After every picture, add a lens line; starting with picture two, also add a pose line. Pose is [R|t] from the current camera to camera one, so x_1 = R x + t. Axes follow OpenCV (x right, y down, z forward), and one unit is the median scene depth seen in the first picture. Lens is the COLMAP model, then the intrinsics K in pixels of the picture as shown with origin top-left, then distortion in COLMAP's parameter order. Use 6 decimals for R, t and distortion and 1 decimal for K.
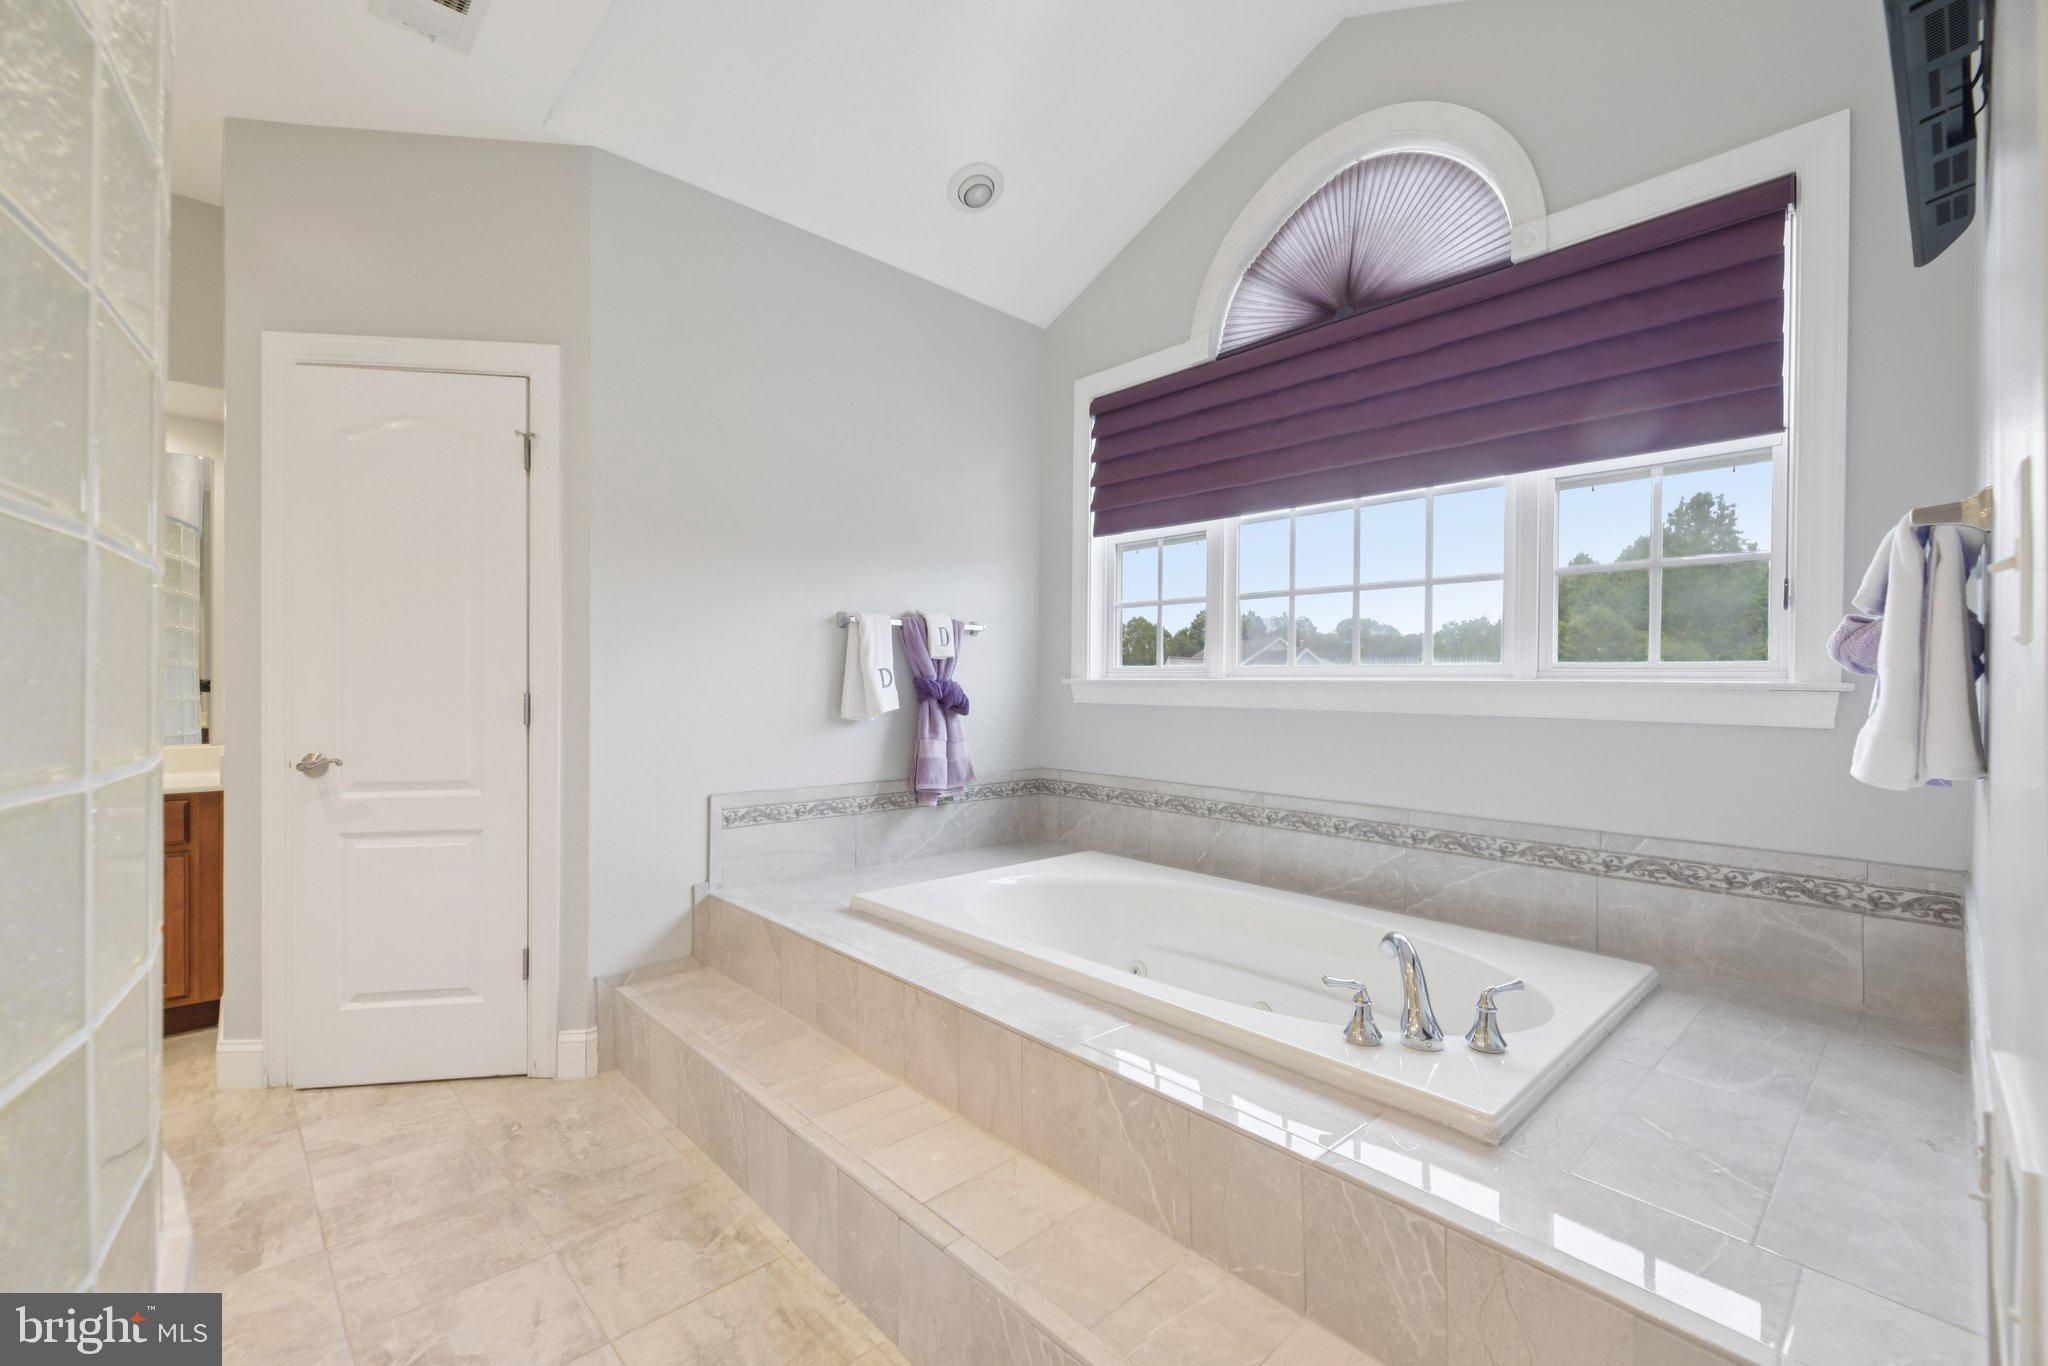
lens RADIAL K [[839.5, 0, 981.0], [0, 839.5, 680.0], [0, 0, 1]] dist [0.004447, -0.004747]
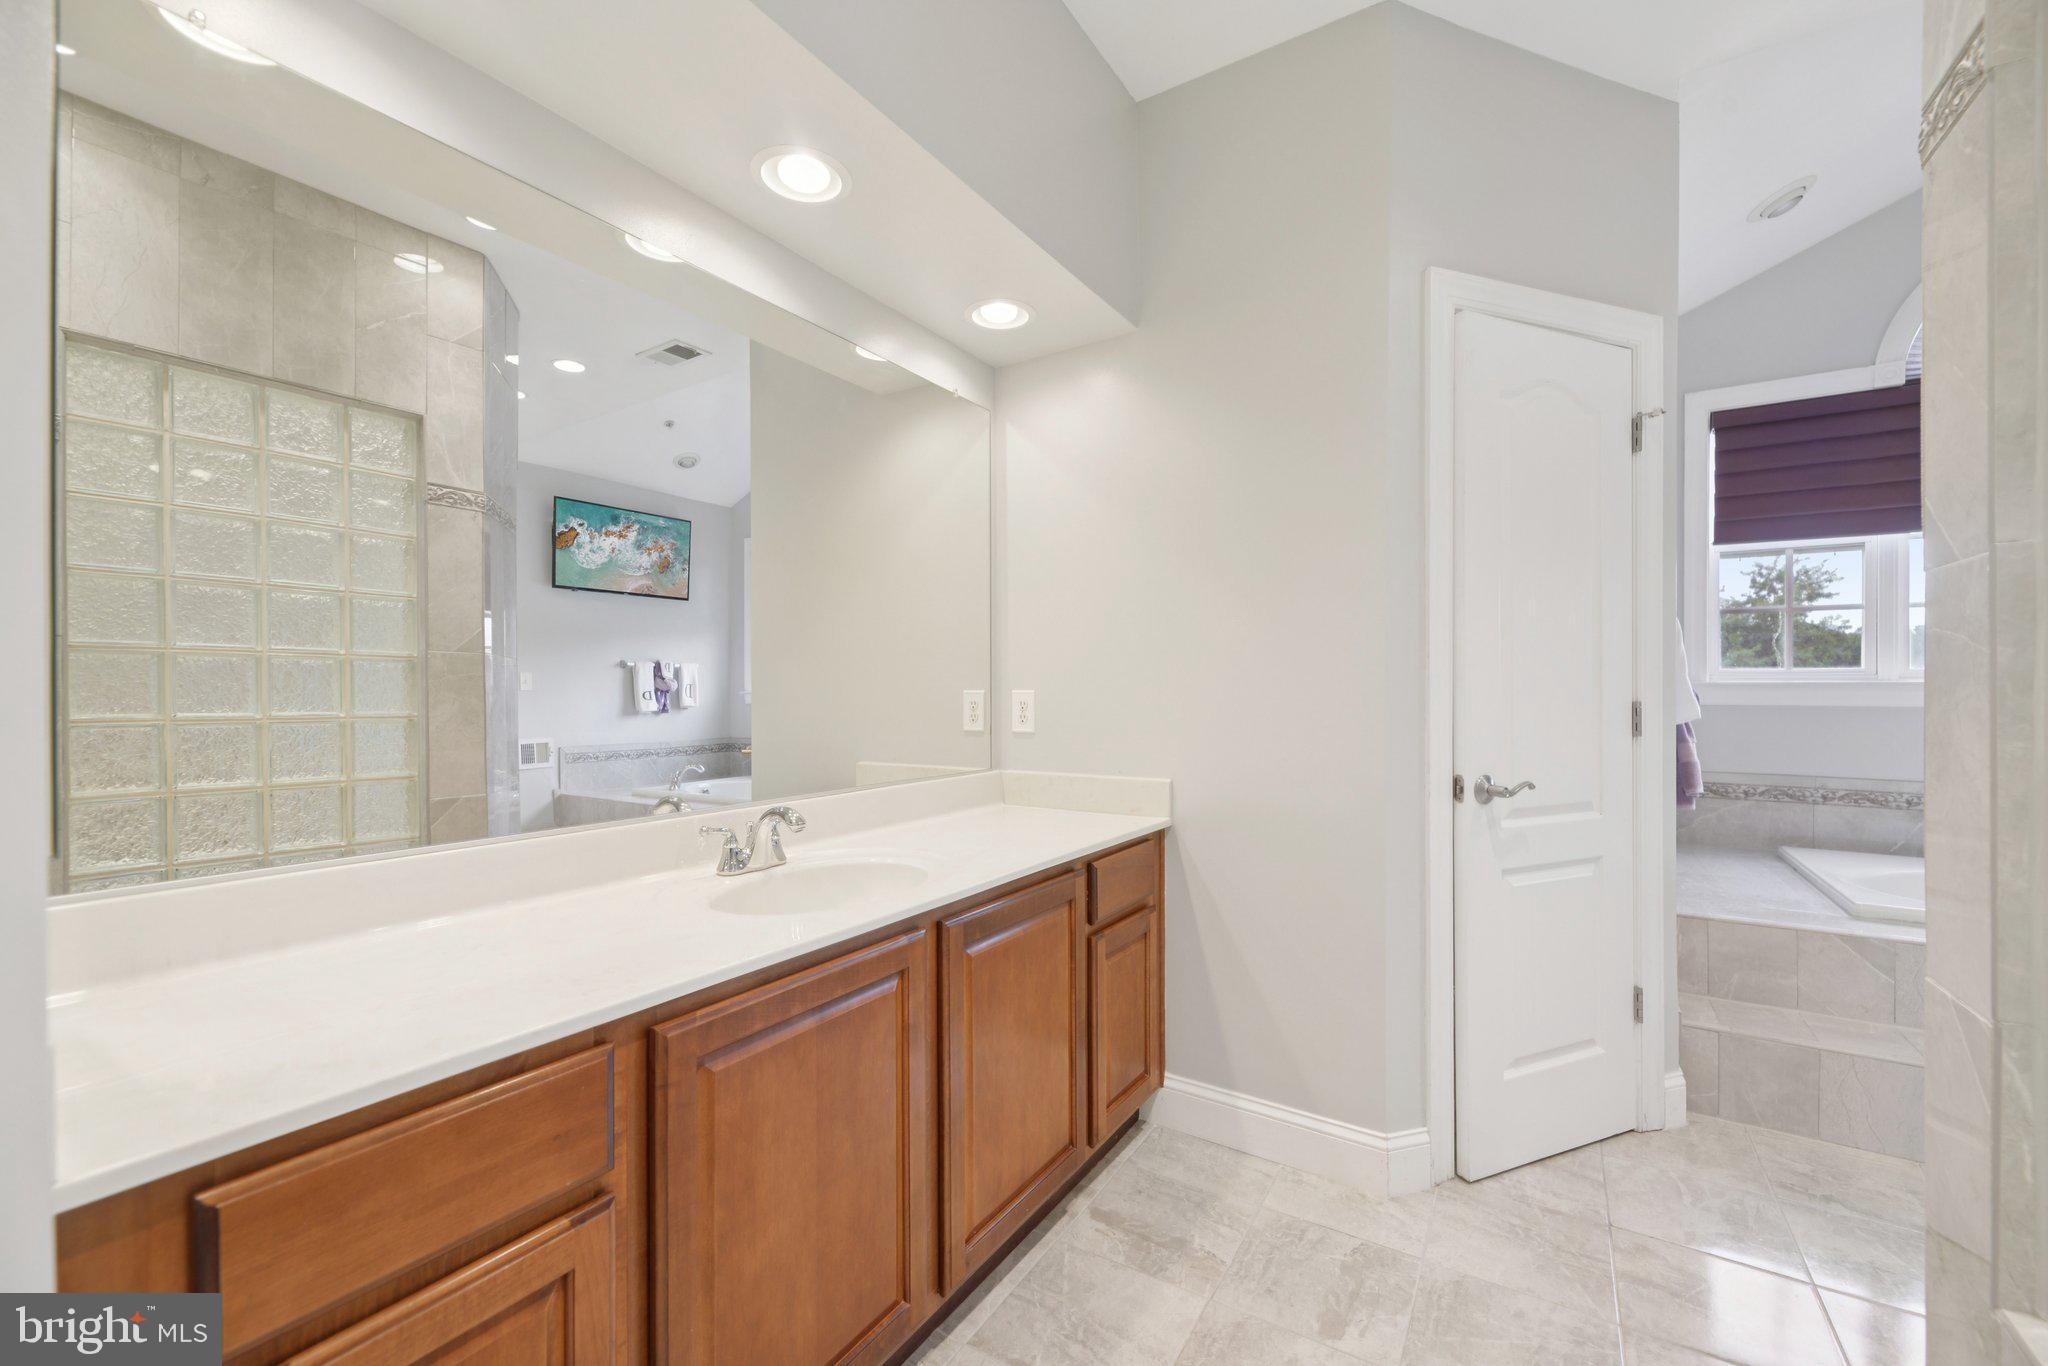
lens RADIAL K [[839.5, 0, 995.1], [0, 839.5, 689.3], [0, 0, 1]] dist [0.004447, -0.004747]
pose [[0.965773, -0.004410, 0.259350, -1.119926], [0.001301, 0.999925, 0.012156, -0.006312], [-0.259384, -0.011402, 0.965707, 0.249624]]
